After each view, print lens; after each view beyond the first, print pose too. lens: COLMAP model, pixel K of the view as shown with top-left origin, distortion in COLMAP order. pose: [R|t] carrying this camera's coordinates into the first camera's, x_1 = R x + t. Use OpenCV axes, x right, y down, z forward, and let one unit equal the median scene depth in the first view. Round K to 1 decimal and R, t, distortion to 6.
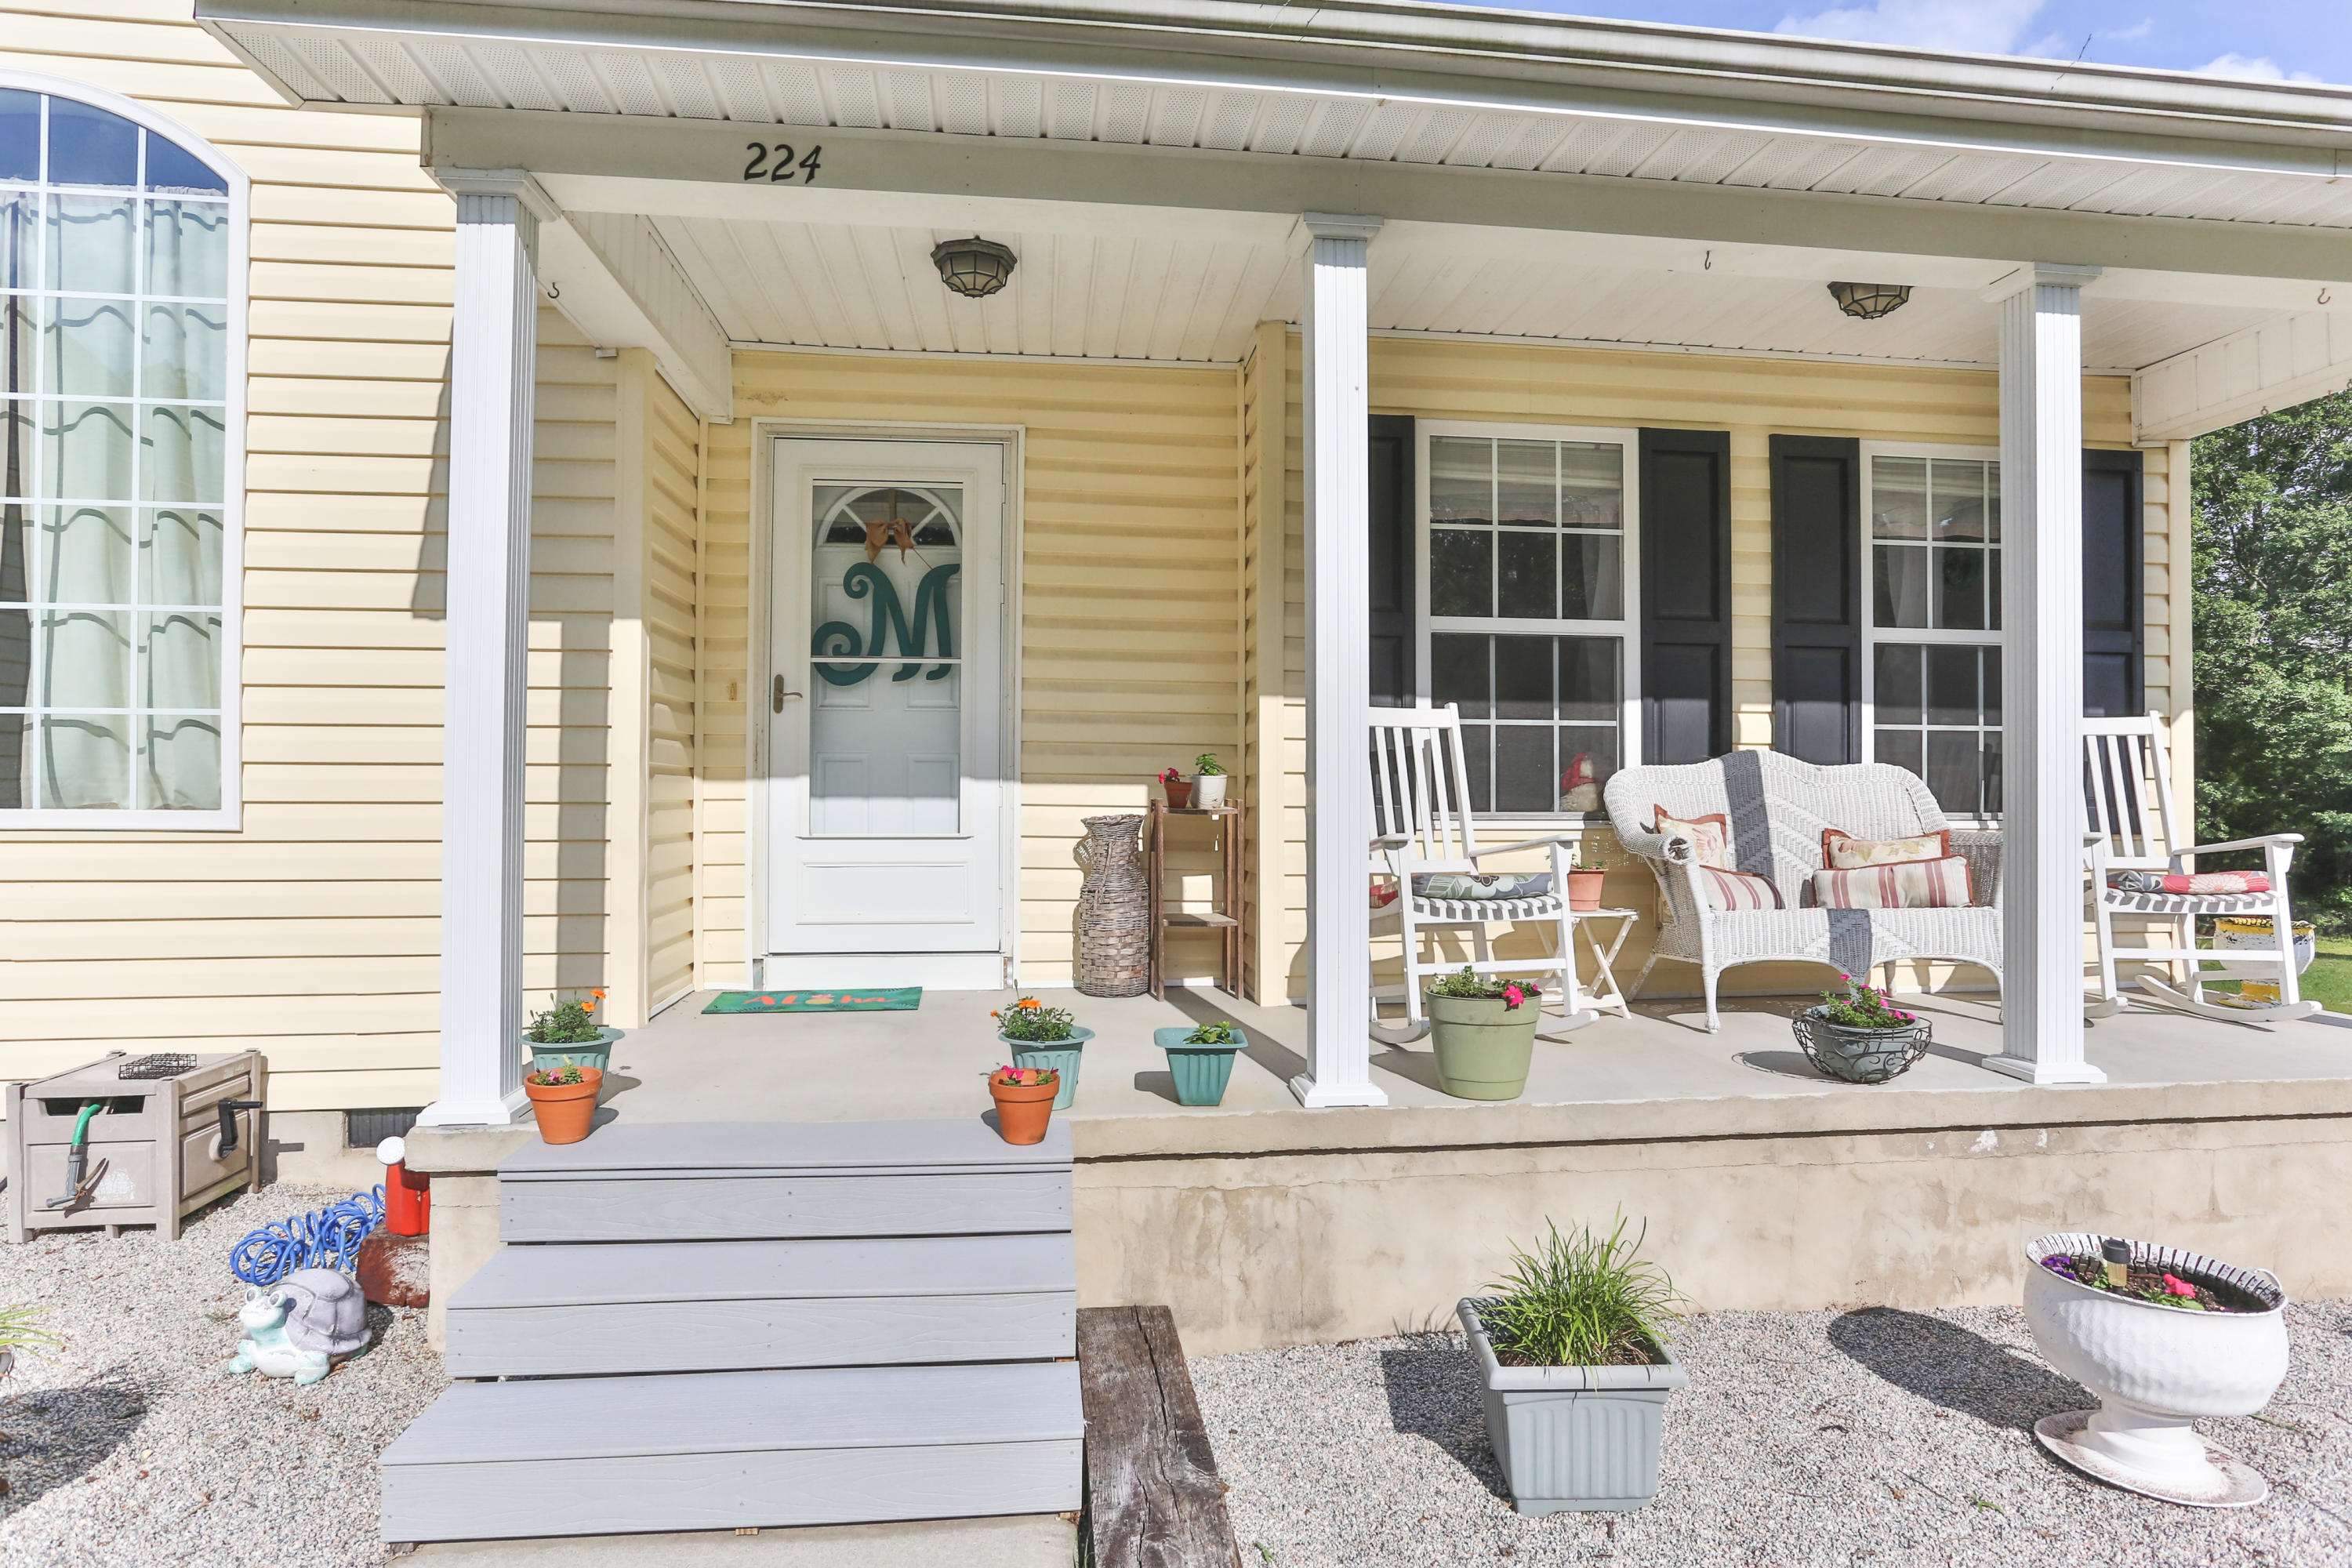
lens RADIAL K [[1261.8, 0, 1168.6], [0, 1261.8, 776.2], [0, 0, 1]] dist [-0.031345, 0.007520]
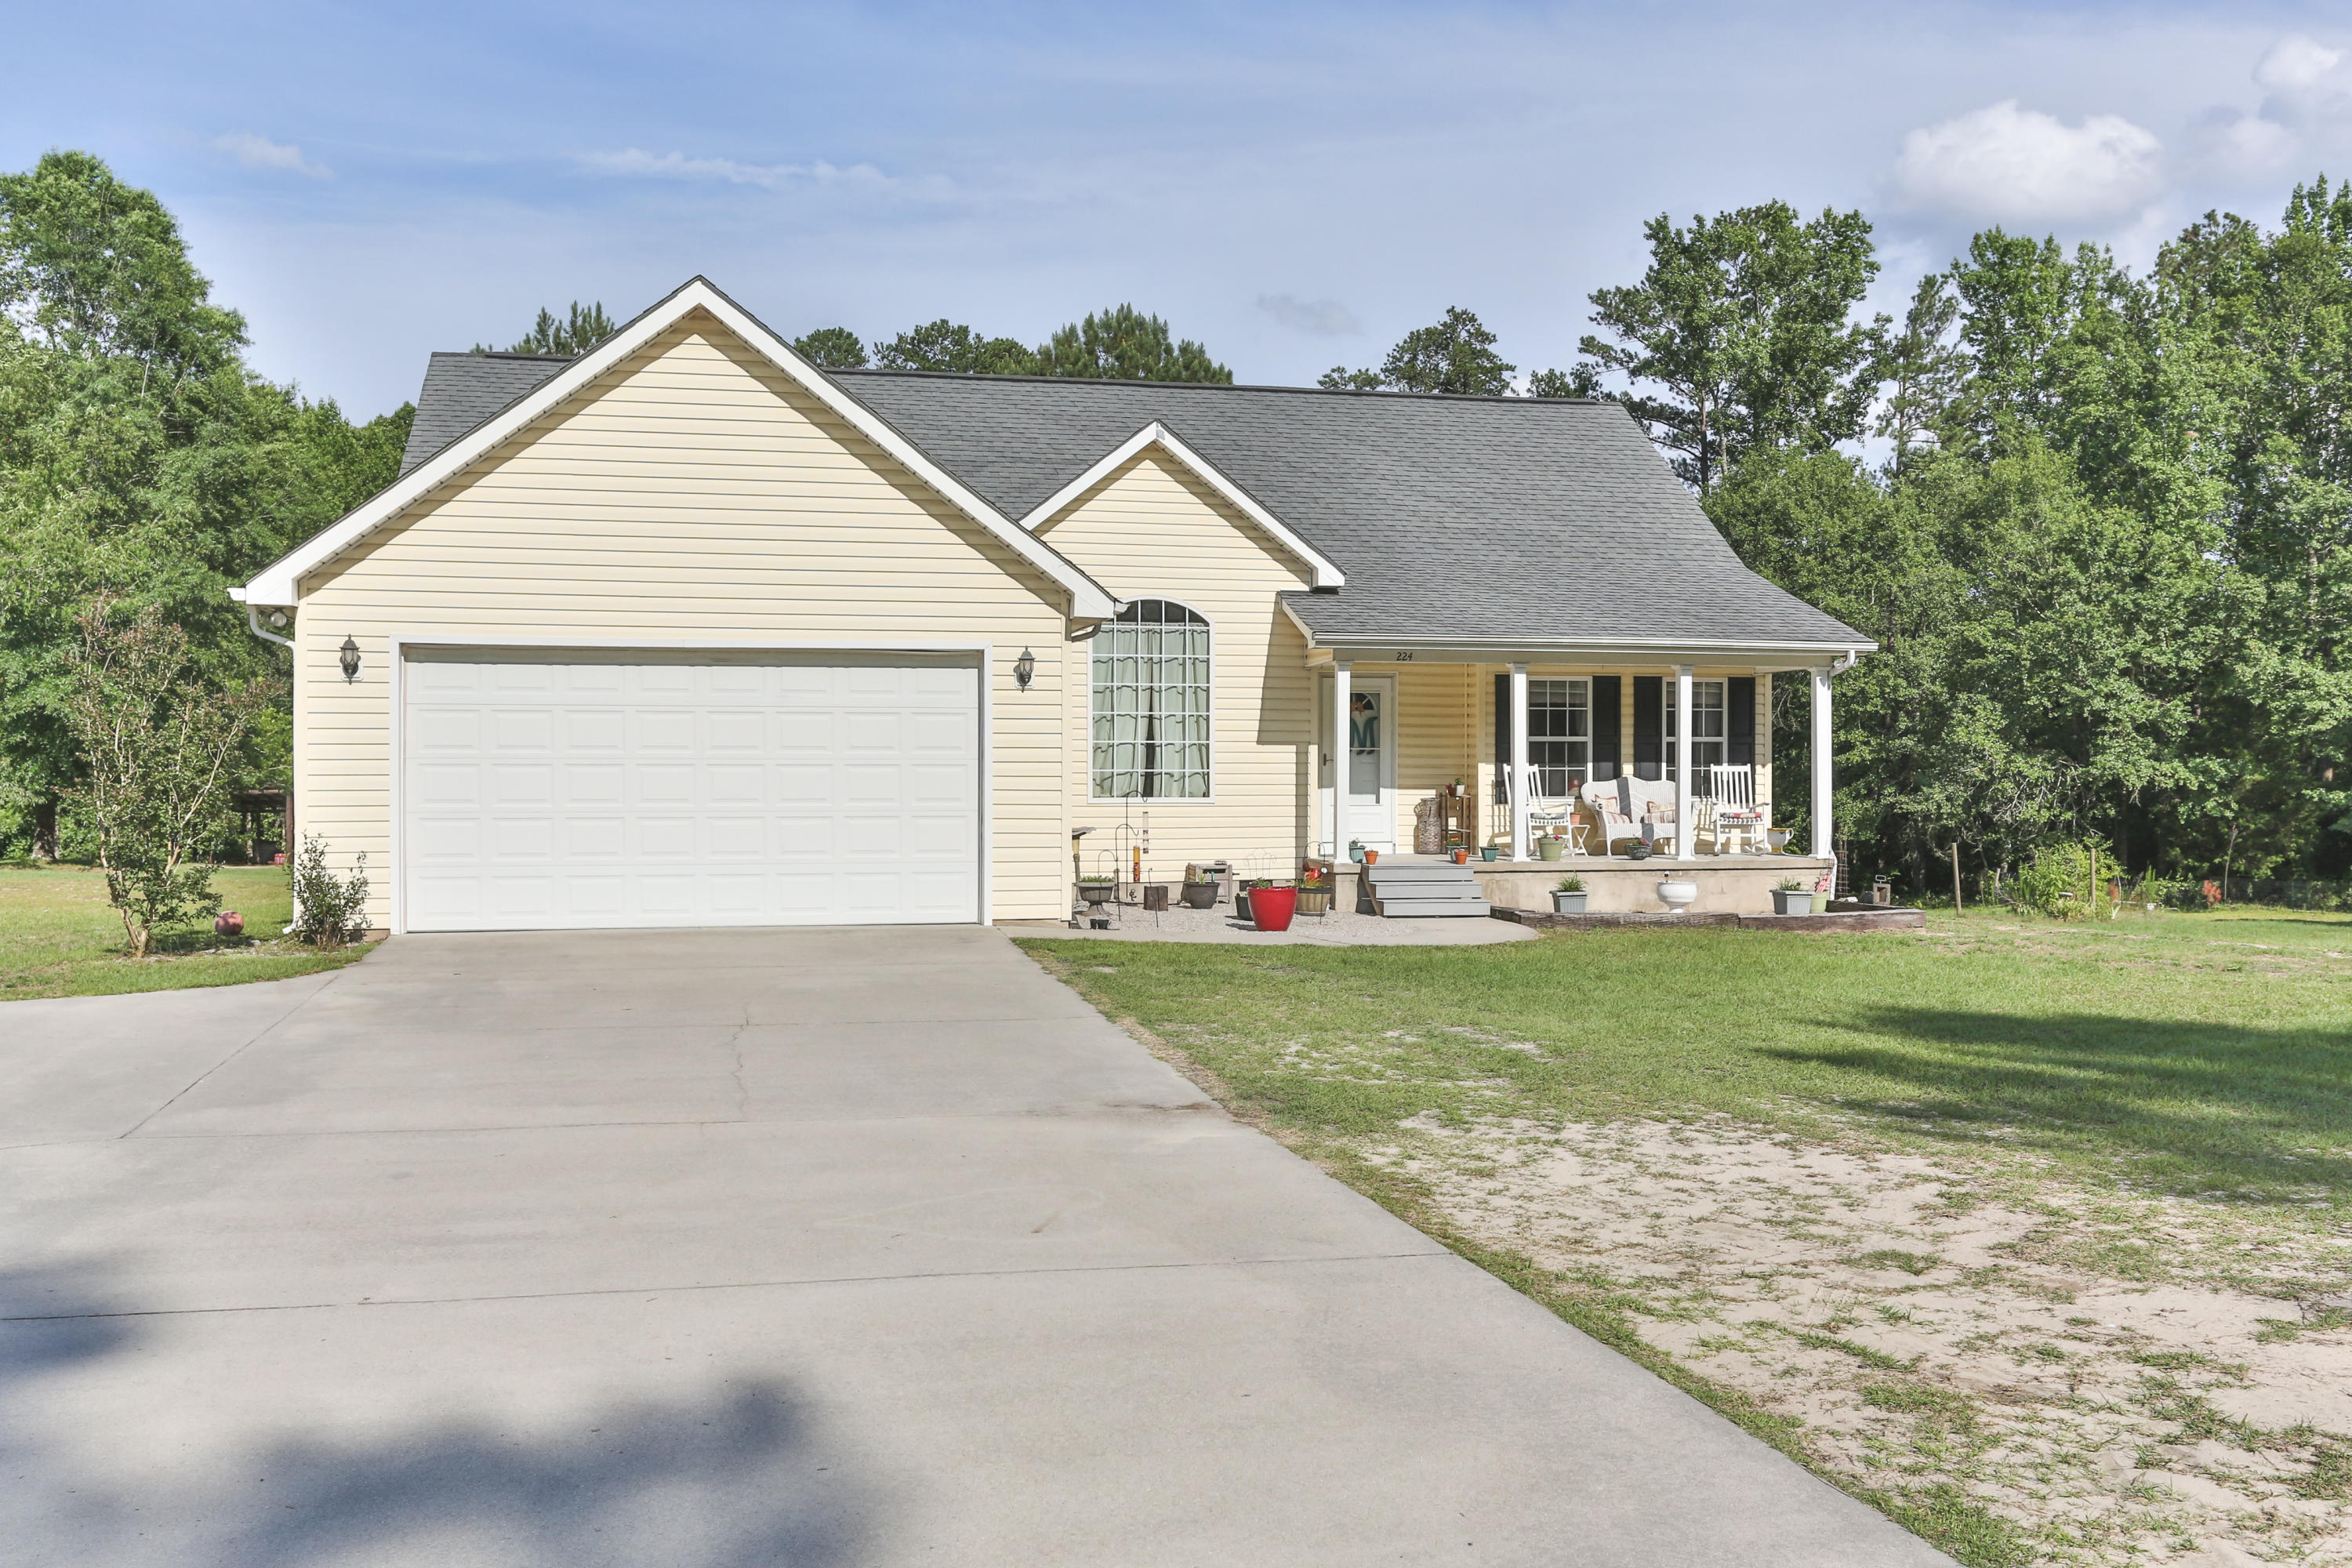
lens RADIAL K [[2037.5, 0, 1180.5], [0, 2037.5, 790.2], [0, 0, 1]] dist [-0.005966, -0.005386]
pose [[0.993211, -0.004207, 0.116251, -1.465264], [0.000925, 0.999600, 0.028272, -0.155055], [-0.116323, -0.027973, 0.992817, -4.652600]]
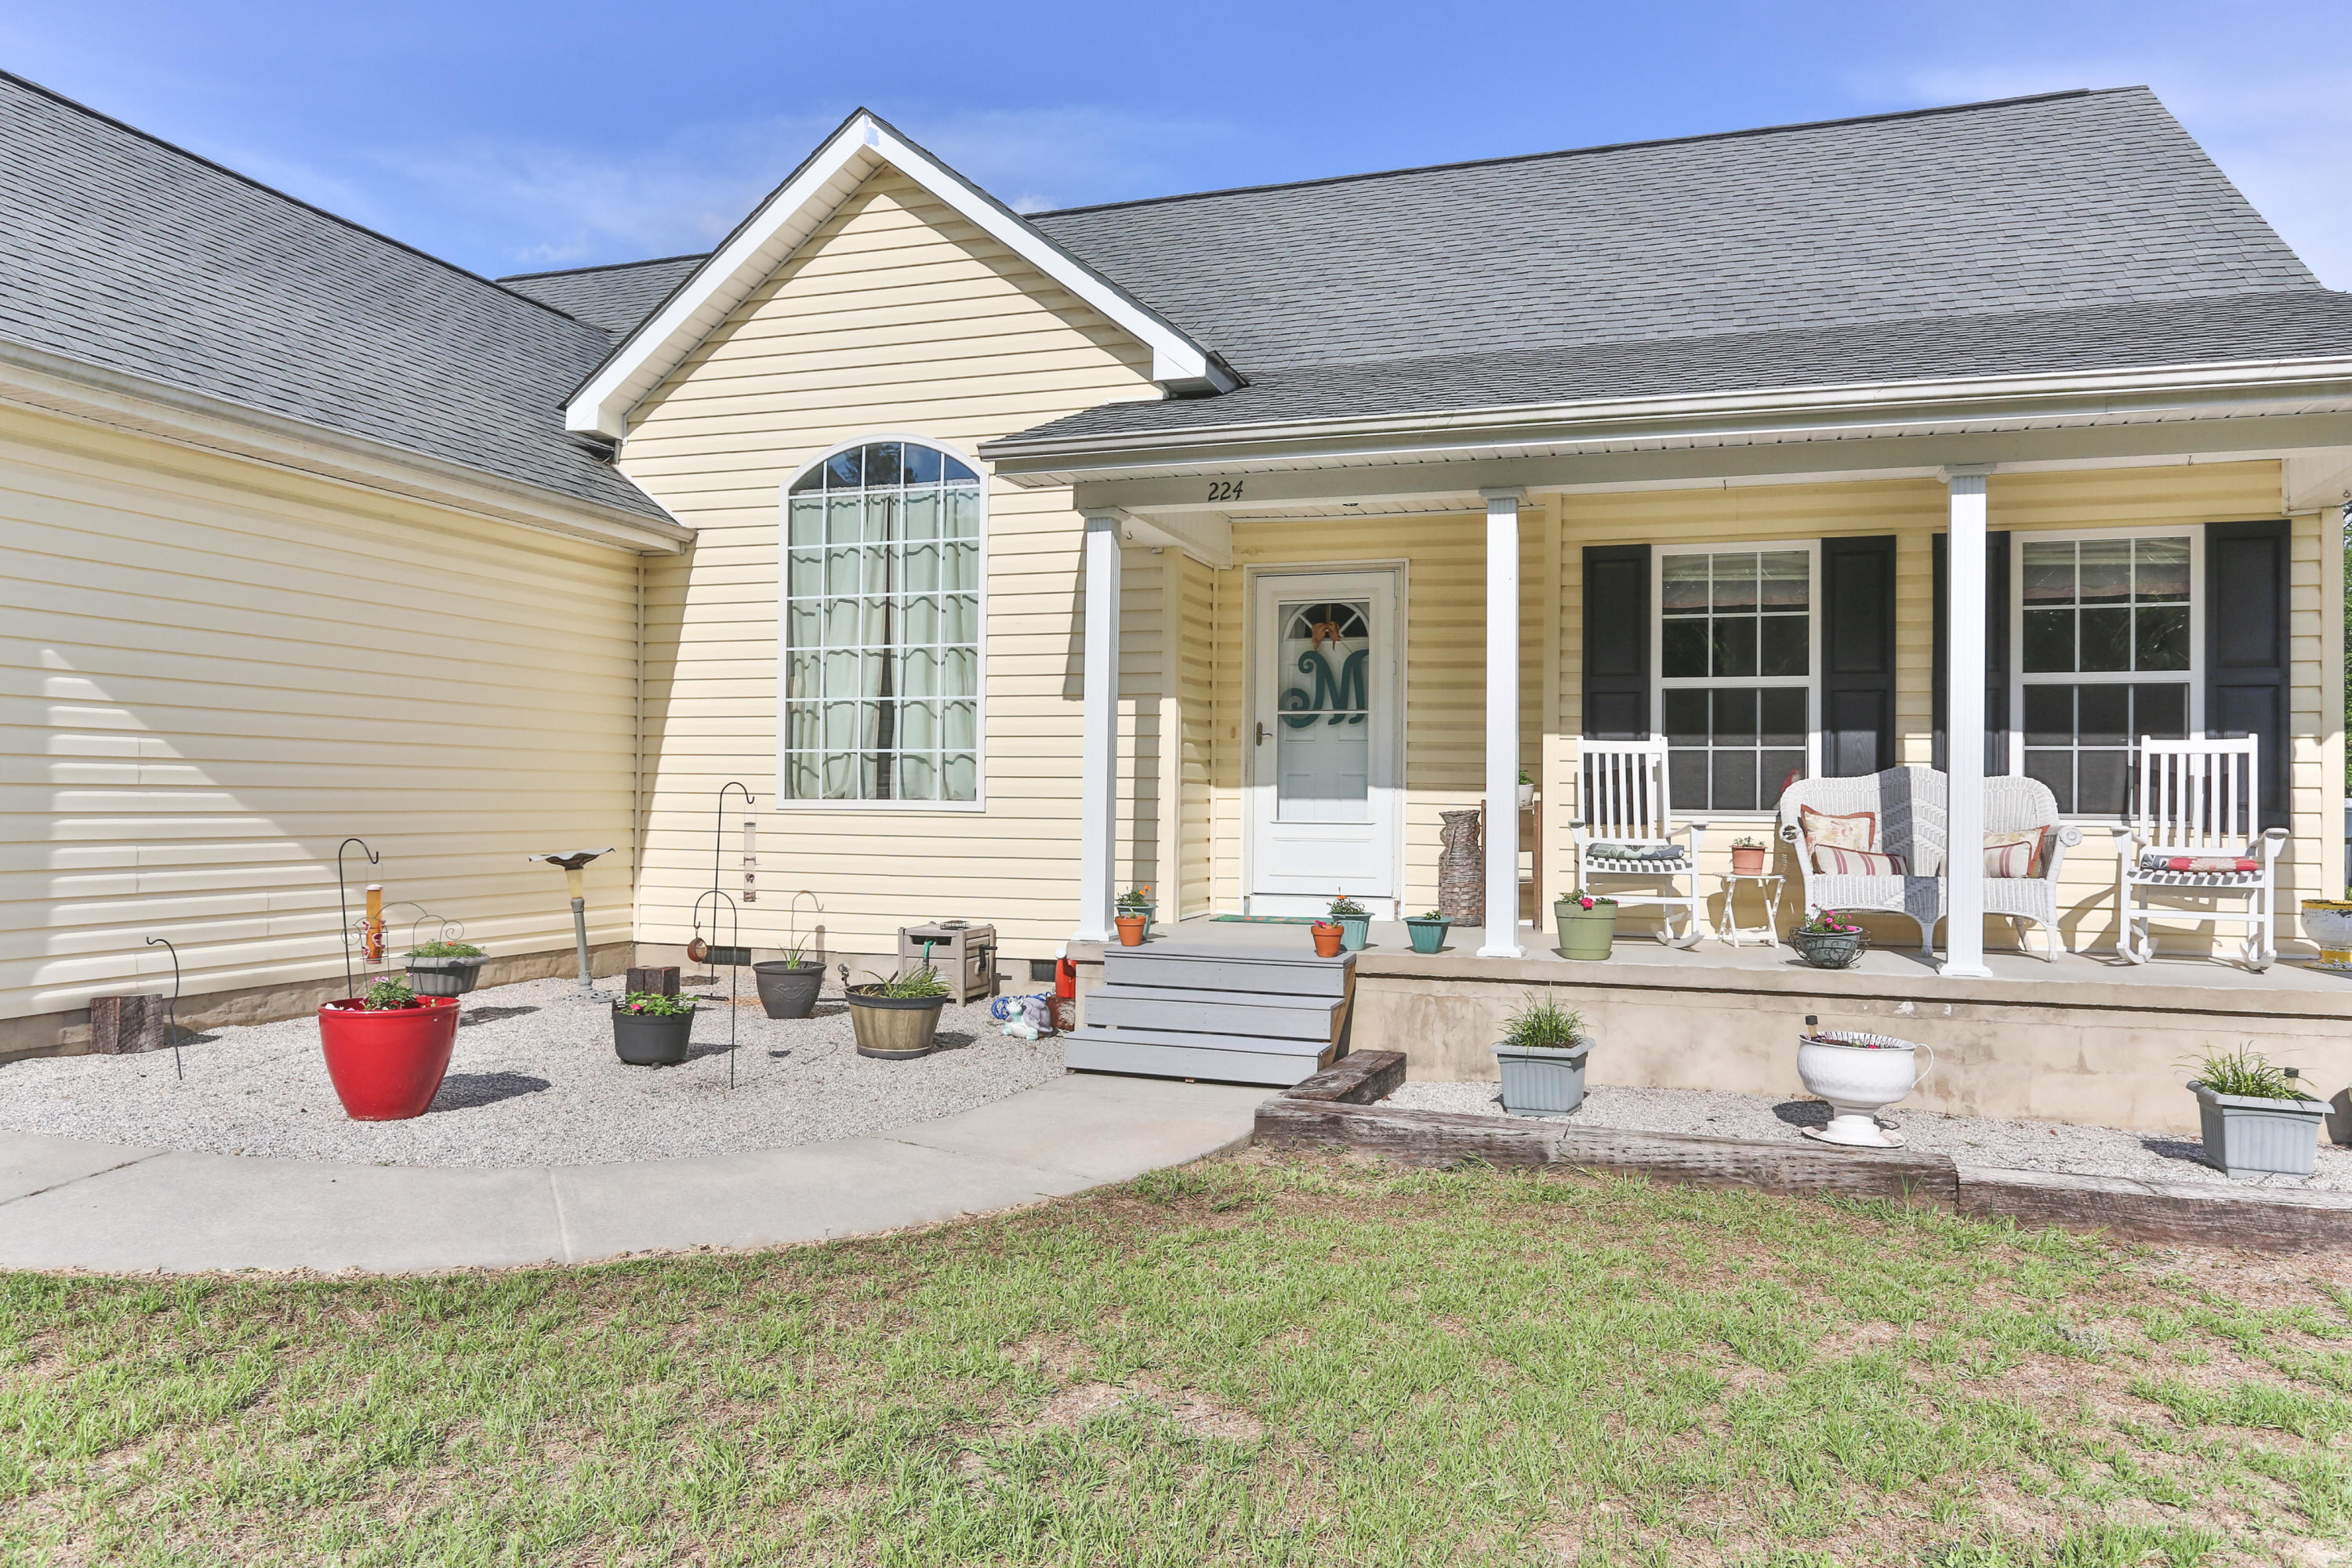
lens RADIAL K [[1570.5, 0, 1190.8], [0, 1570.5, 776.3], [0, 0, 1]] dist [-0.026801, 0.002996]
pose [[0.906489, -0.000773, -0.422229, 0.546929], [-0.002588, 0.999969, -0.007386, 0.005100], [0.422222, 0.007788, 0.906459, -1.027159]]
